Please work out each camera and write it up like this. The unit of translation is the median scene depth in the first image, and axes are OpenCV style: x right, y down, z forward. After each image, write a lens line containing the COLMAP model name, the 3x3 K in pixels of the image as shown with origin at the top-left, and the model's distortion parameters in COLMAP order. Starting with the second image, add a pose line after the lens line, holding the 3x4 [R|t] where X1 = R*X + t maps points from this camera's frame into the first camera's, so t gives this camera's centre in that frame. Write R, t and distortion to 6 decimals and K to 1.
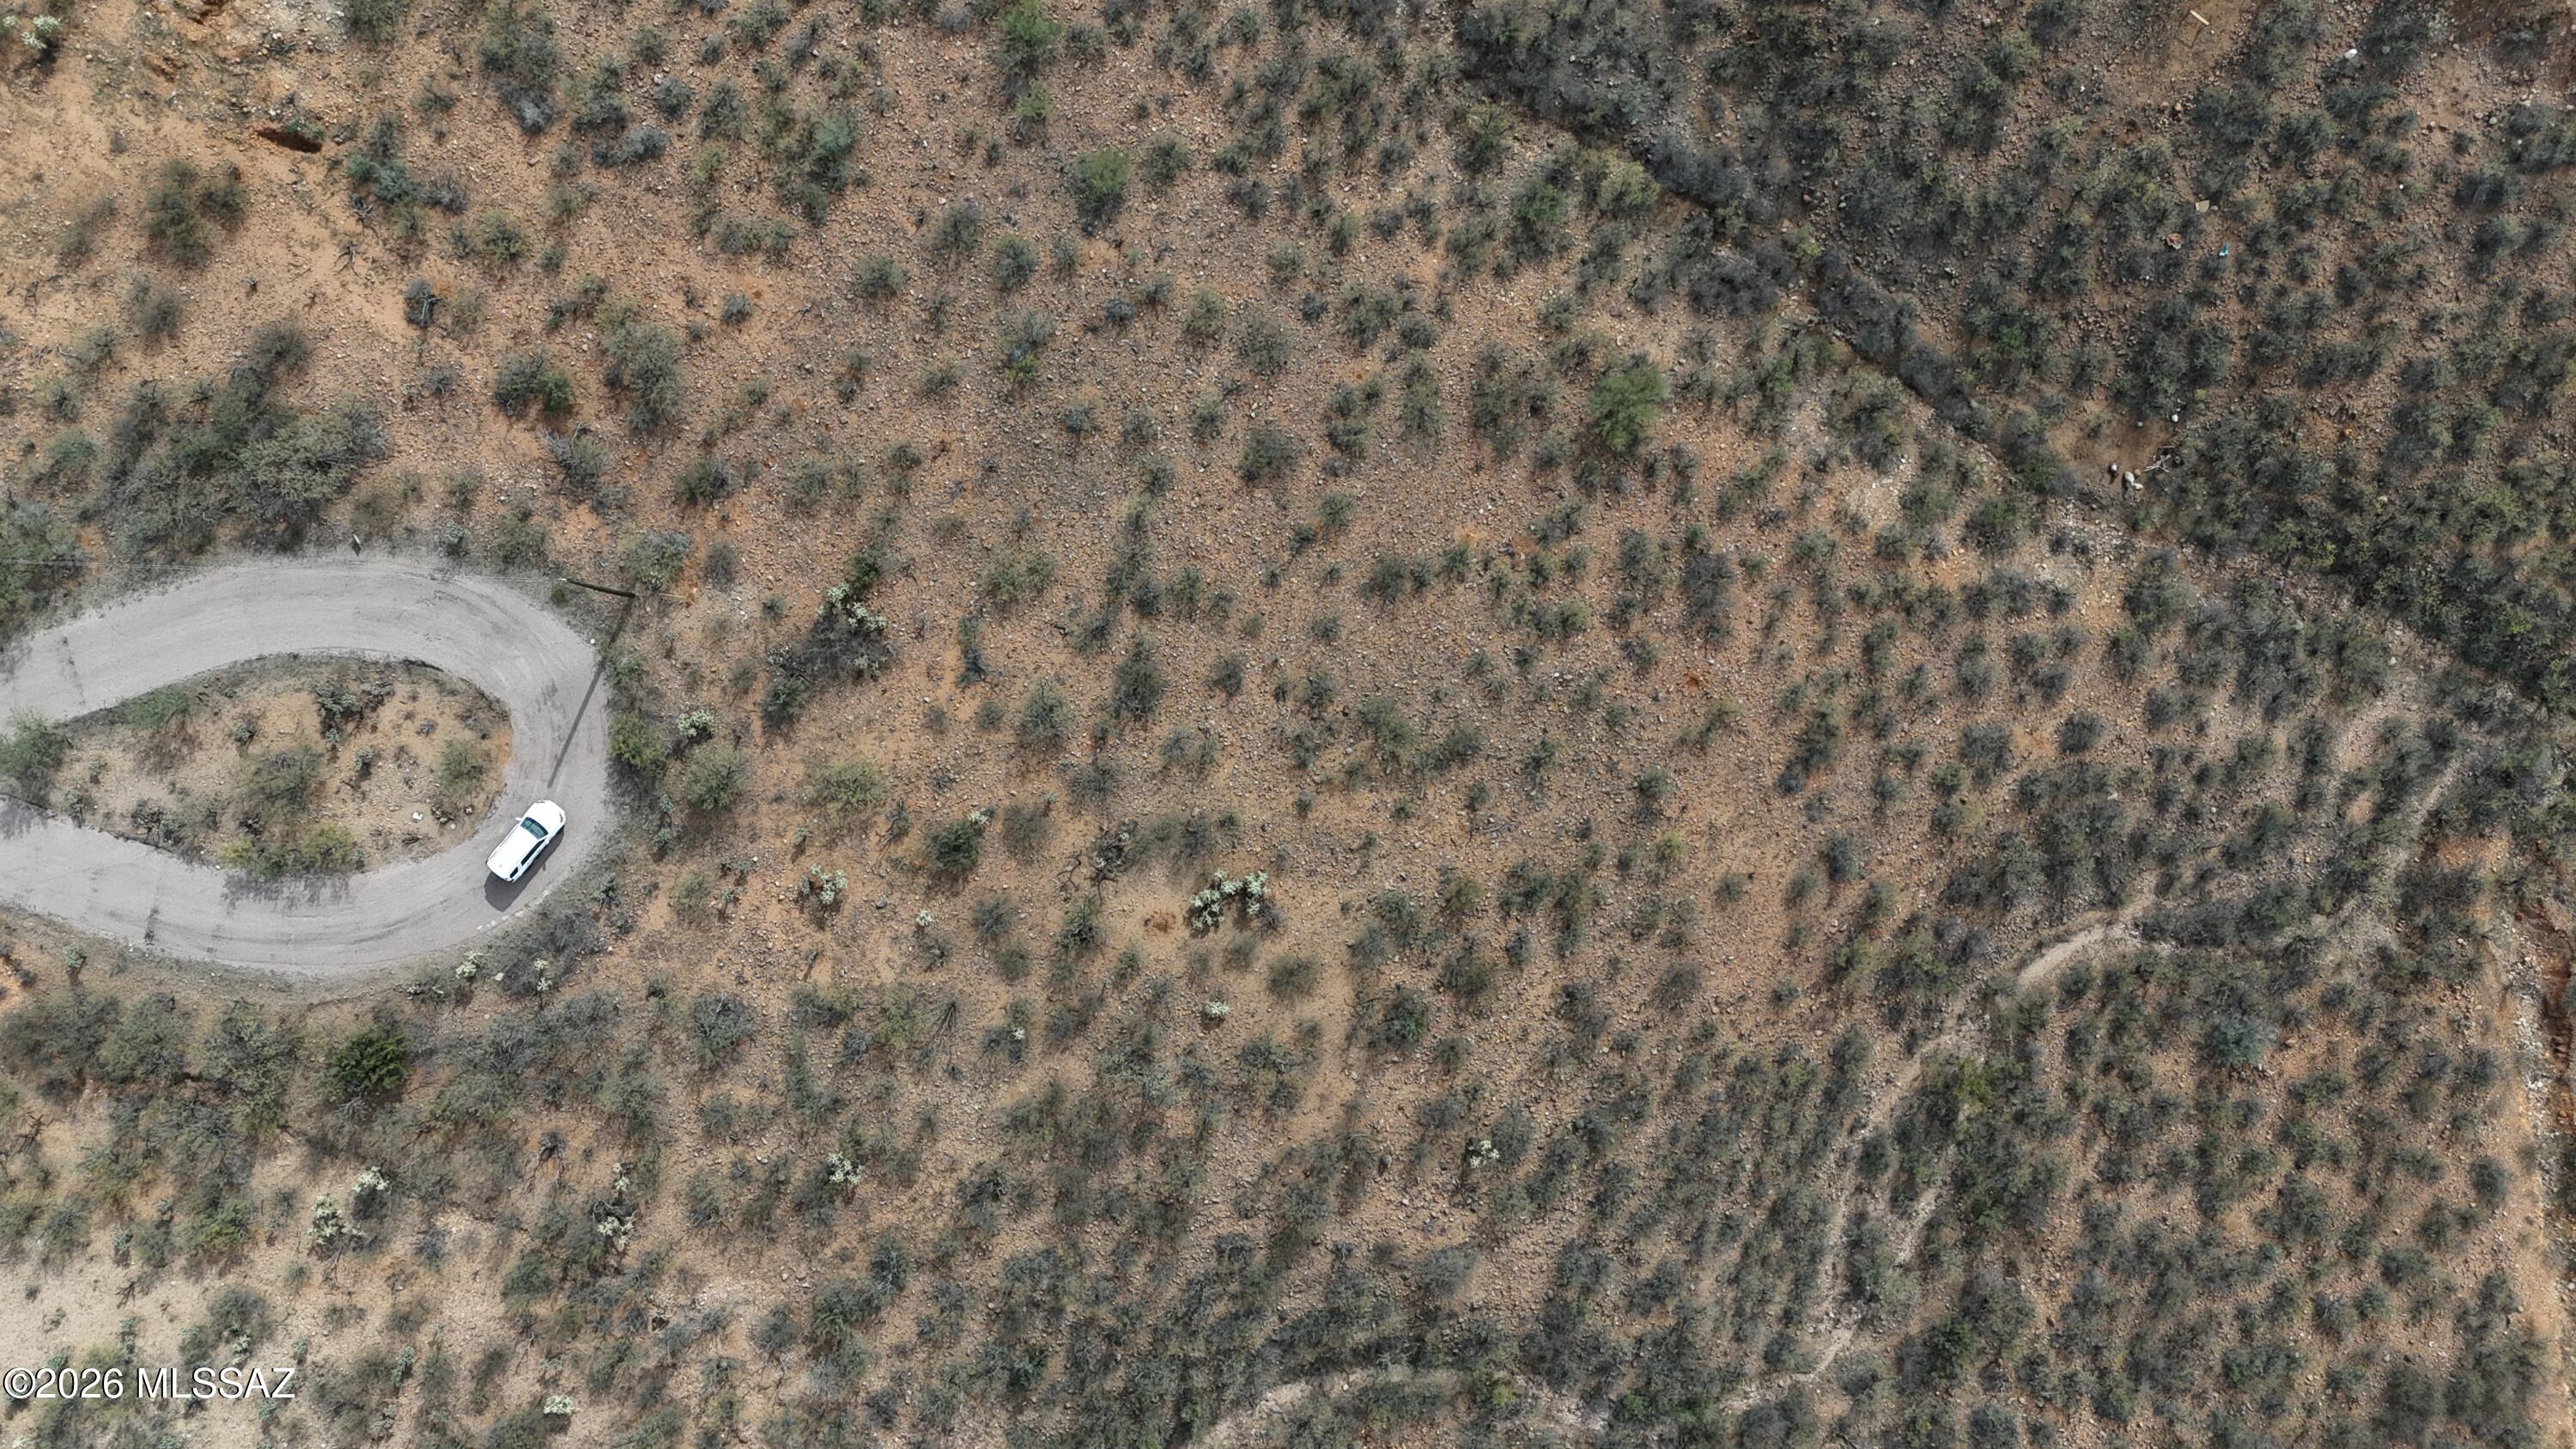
lens RADIAL K [[1888.4, 0, 1282.7], [0, 1888.4, 727.4], [0, 0, 1]] dist [0.071710, -0.062802]
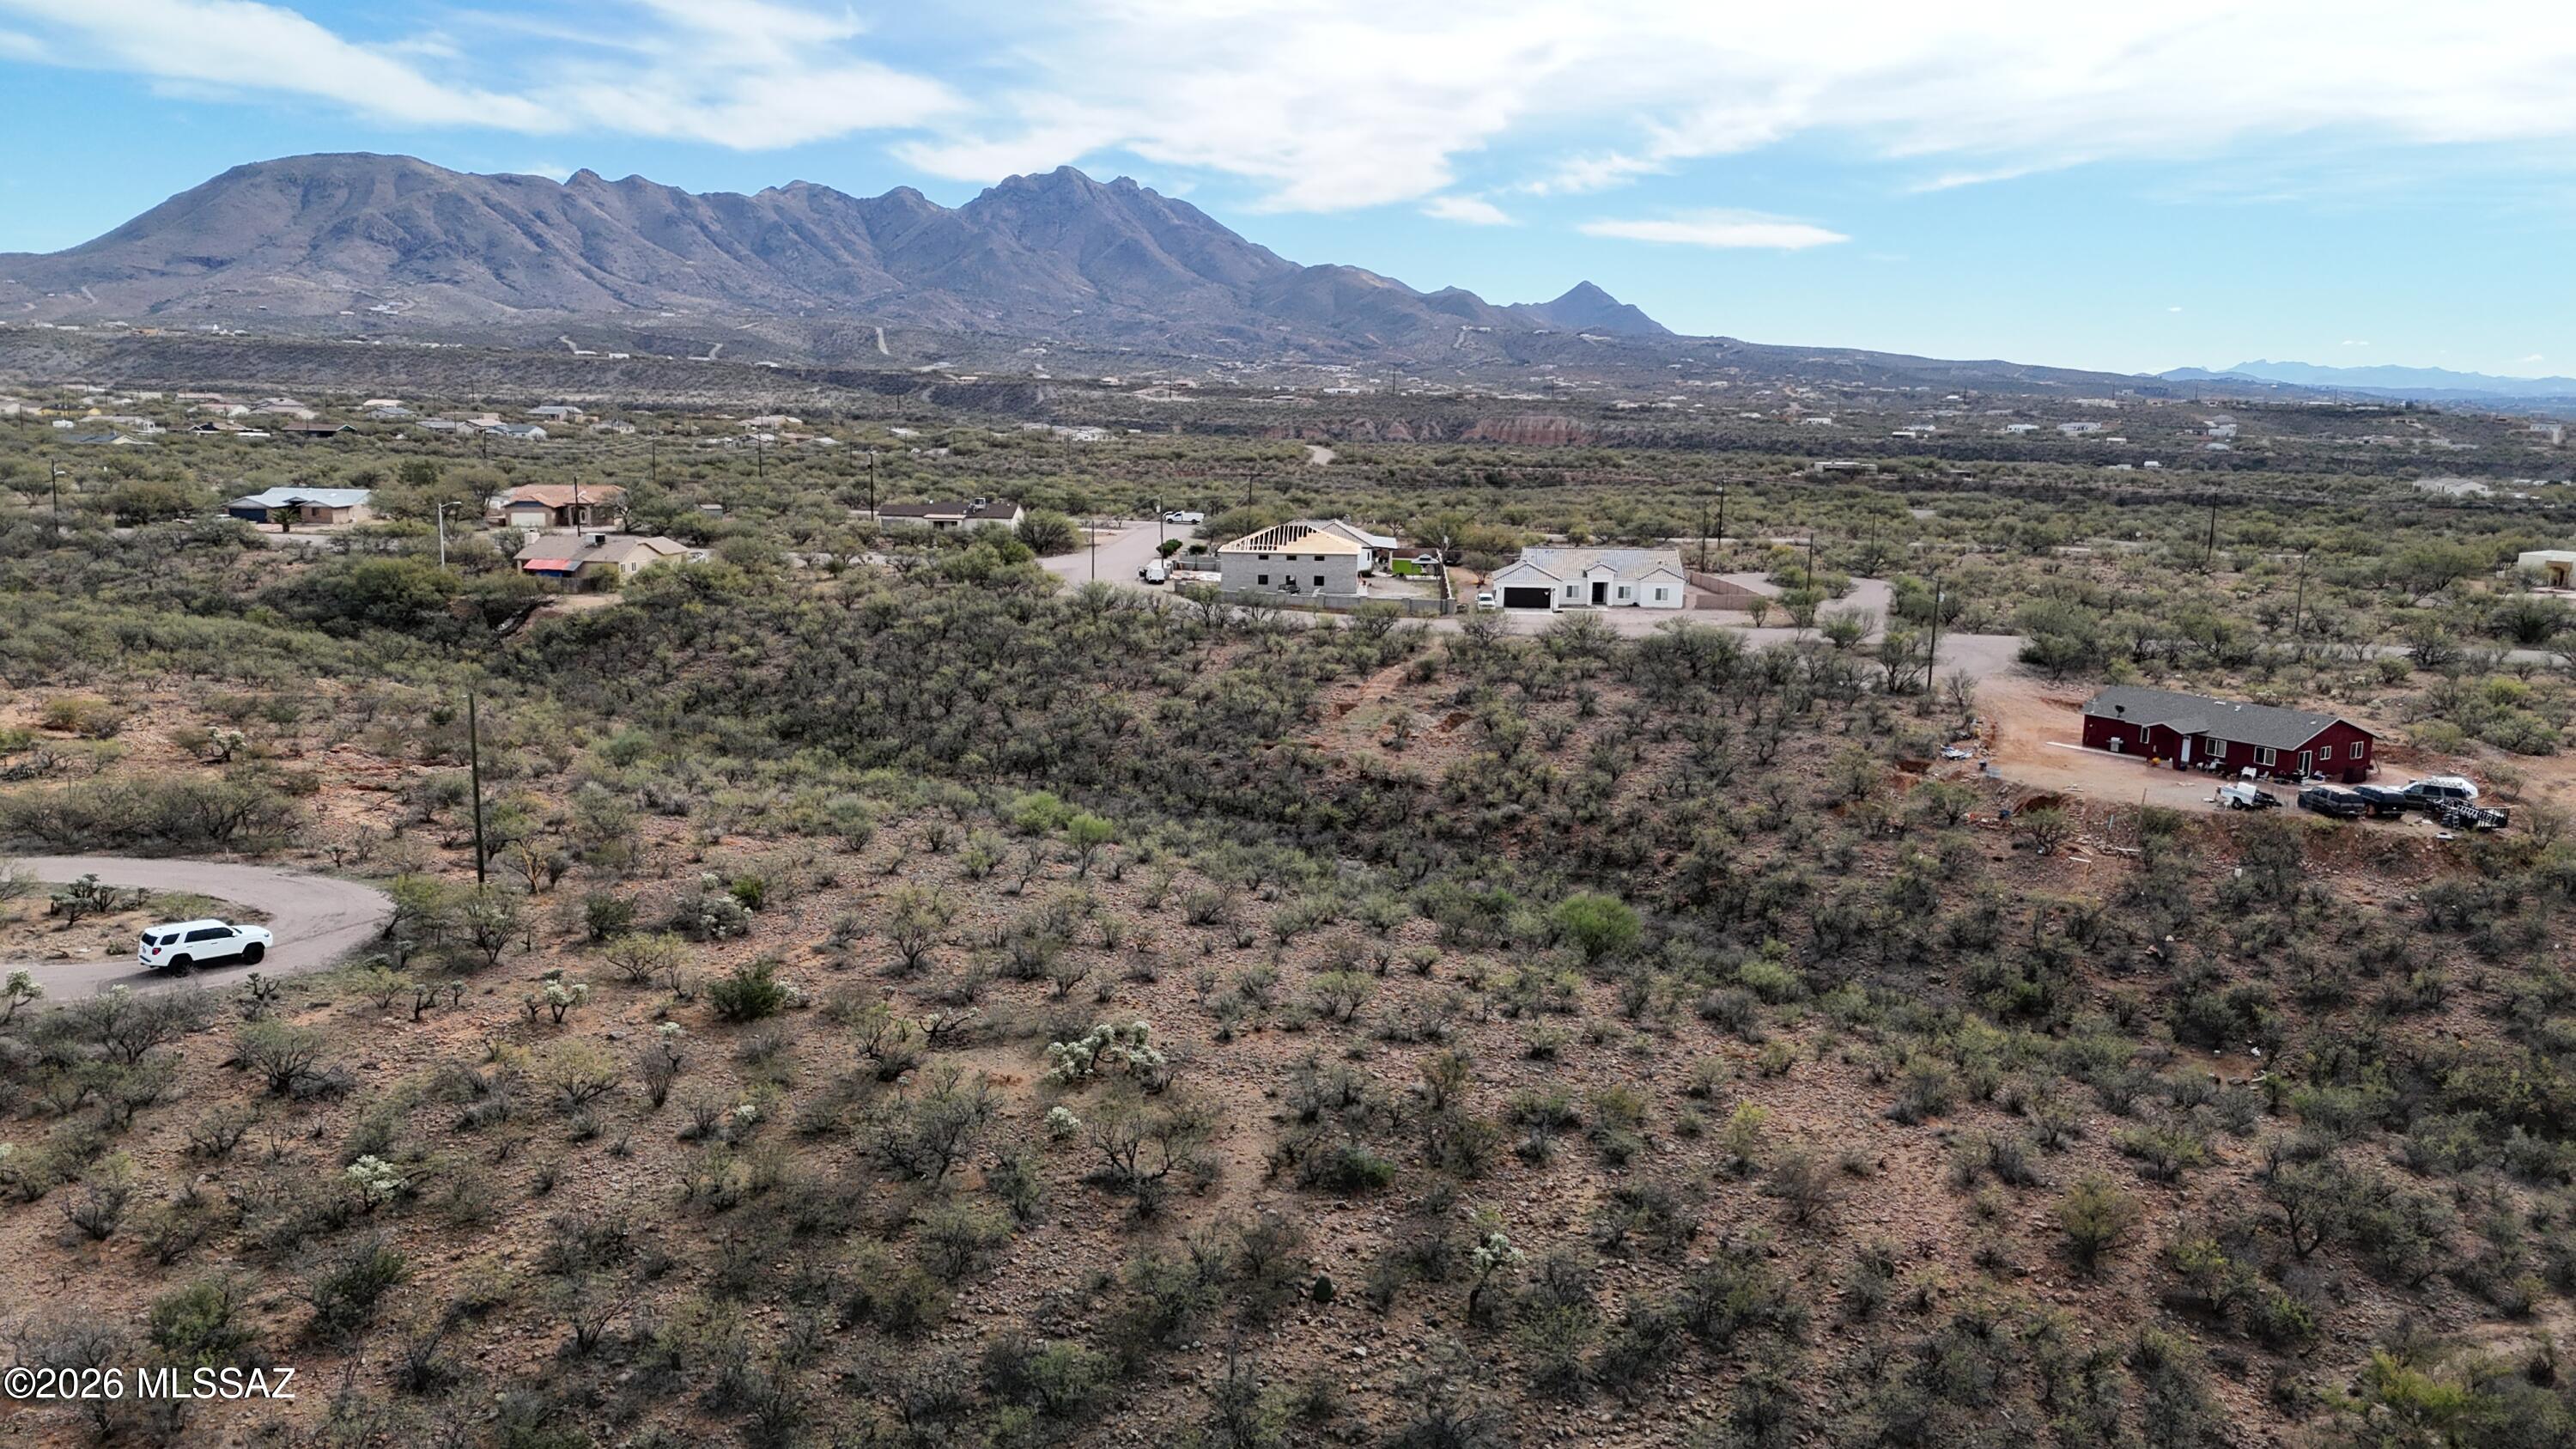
lens RADIAL K [[1875.1, 0, 1279.6], [0, 1875.1, 782.0], [0, 0, 1]] dist [0.057219, -0.055386]
pose [[0.998497, -0.009136, -0.054043, 0.071480], [-0.051244, 0.194257, -0.979611, 0.723310], [0.019448, 0.980908, 0.193497, 0.741406]]
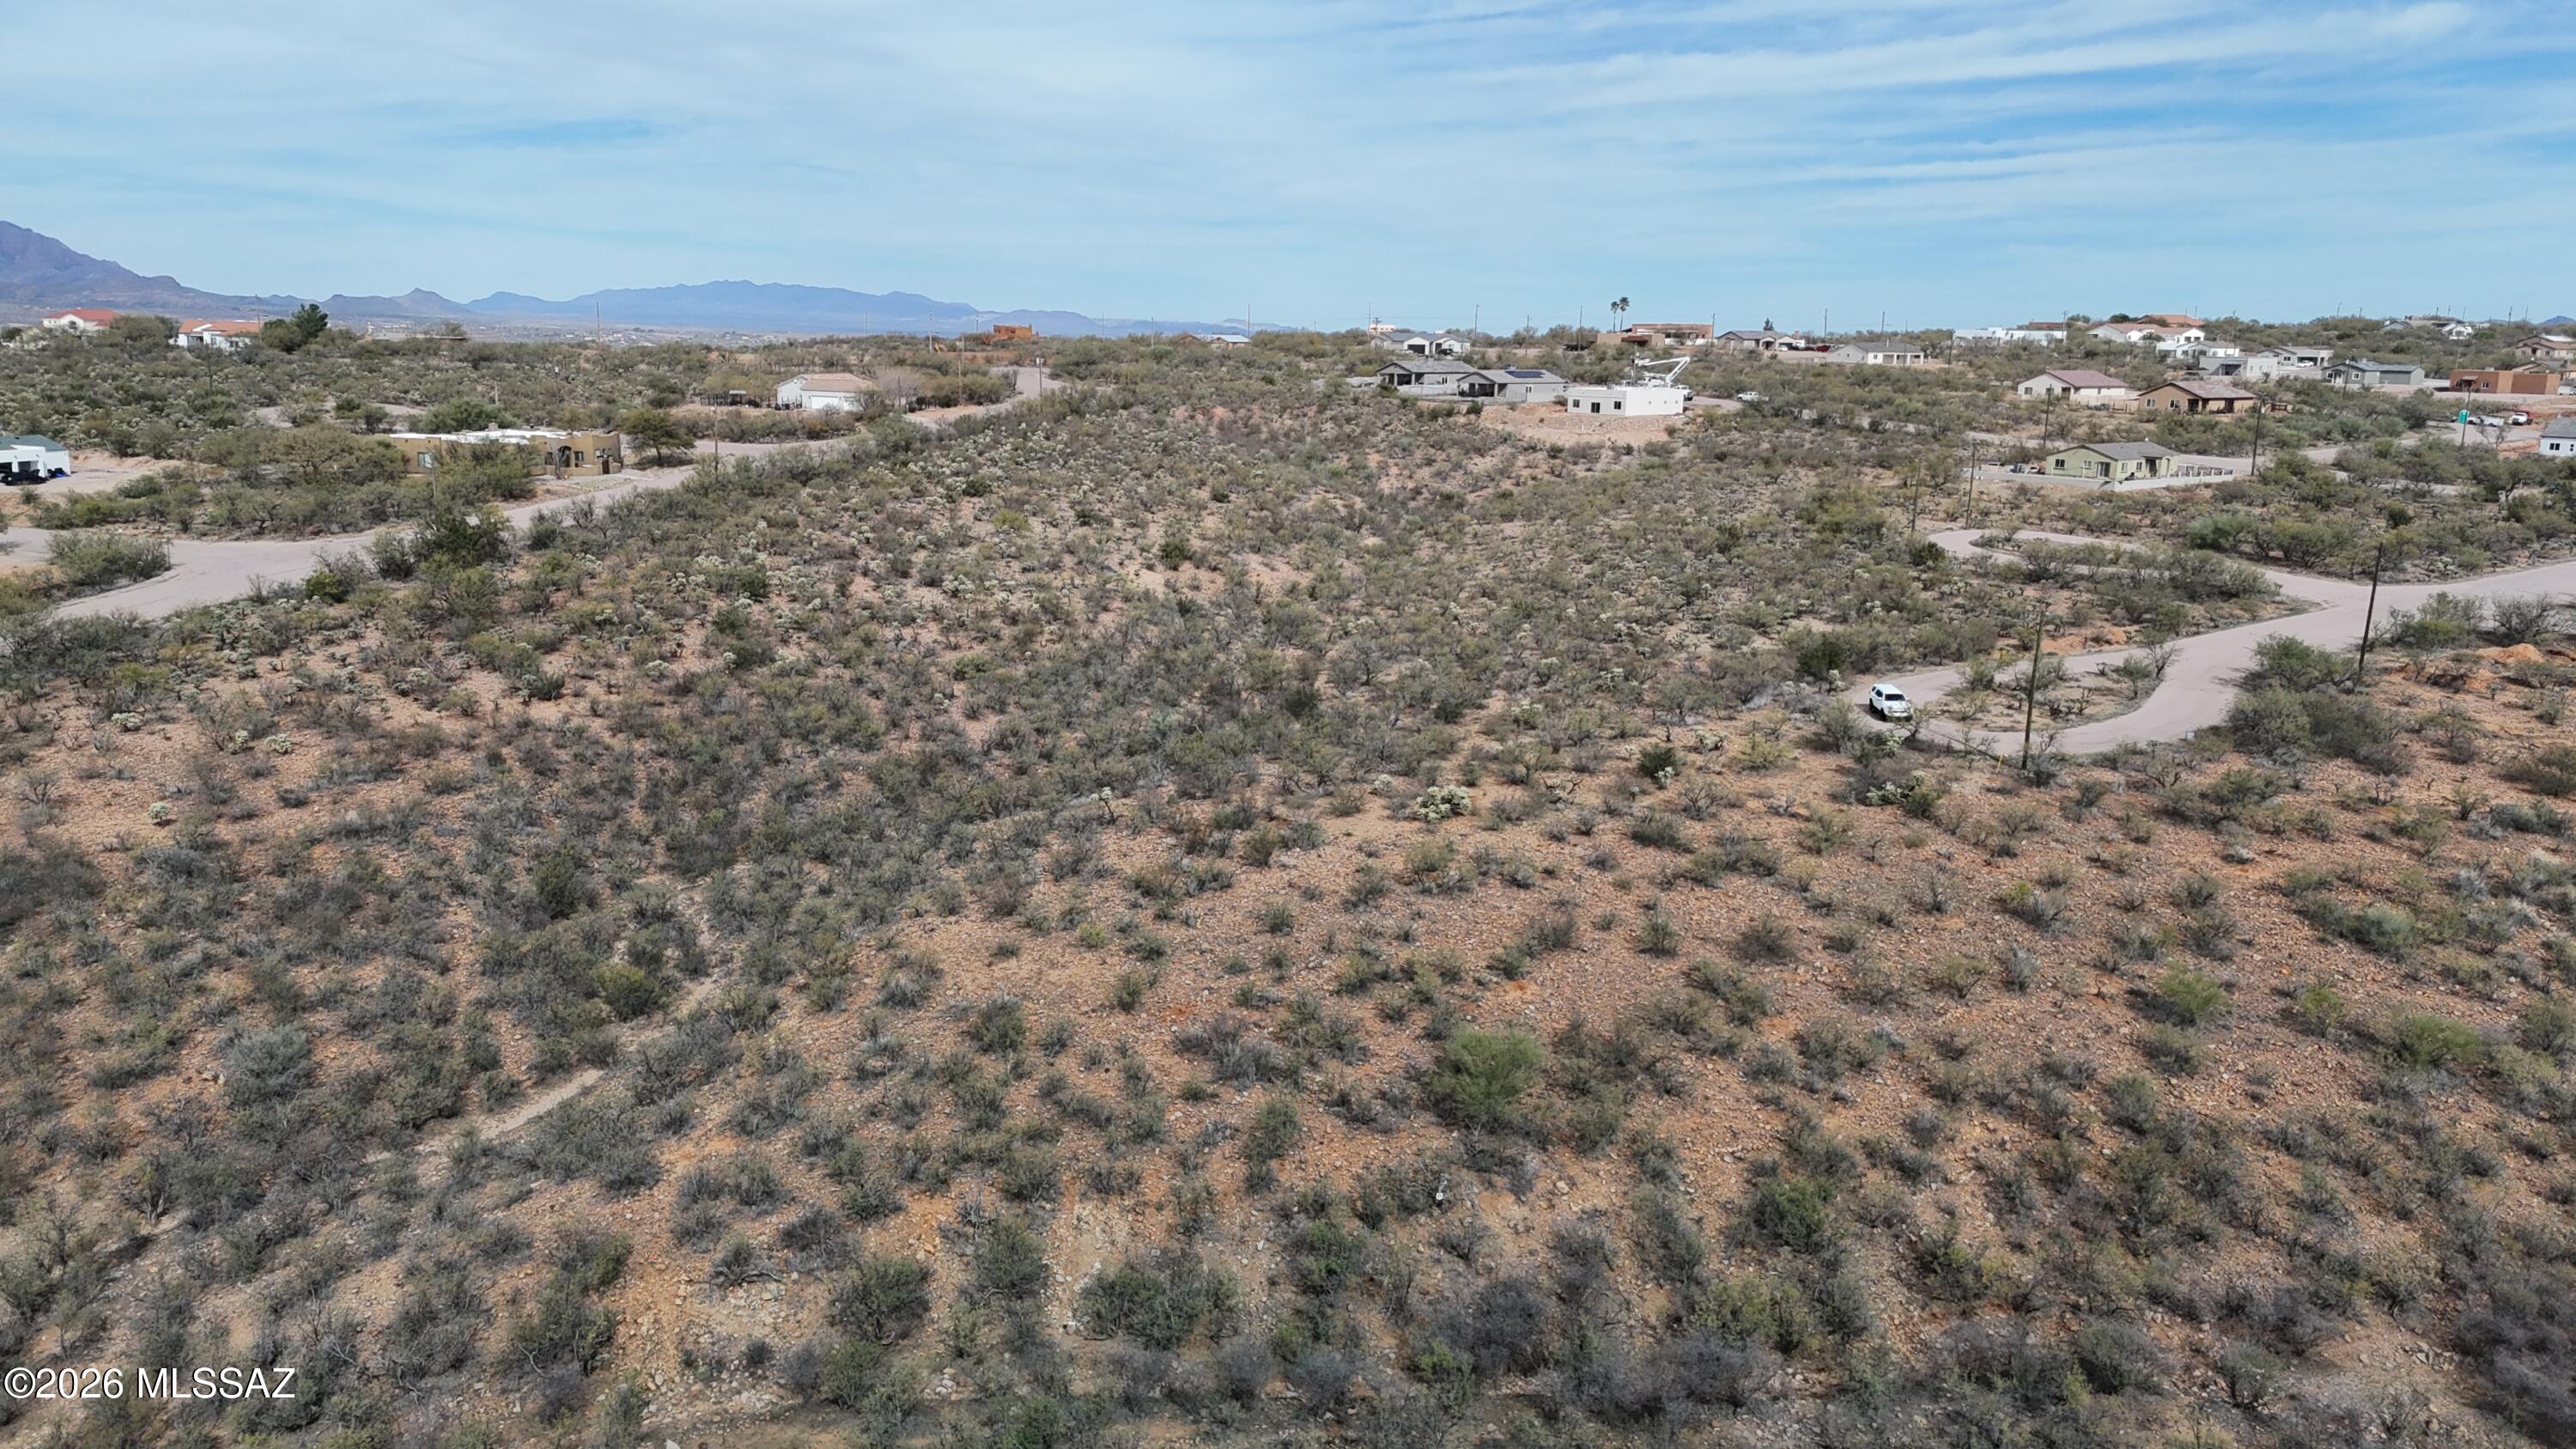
lens RADIAL K [[1888.4, 0, 1282.7], [0, 1888.4, 727.4], [0, 0, 1]] dist [0.071710, -0.062802]
pose [[-0.792696, 0.073457, -0.605175, 0.647346], [-0.607093, -0.185367, 0.772708, -0.630239], [-0.055419, 0.979920, 0.191535, 0.738318]]
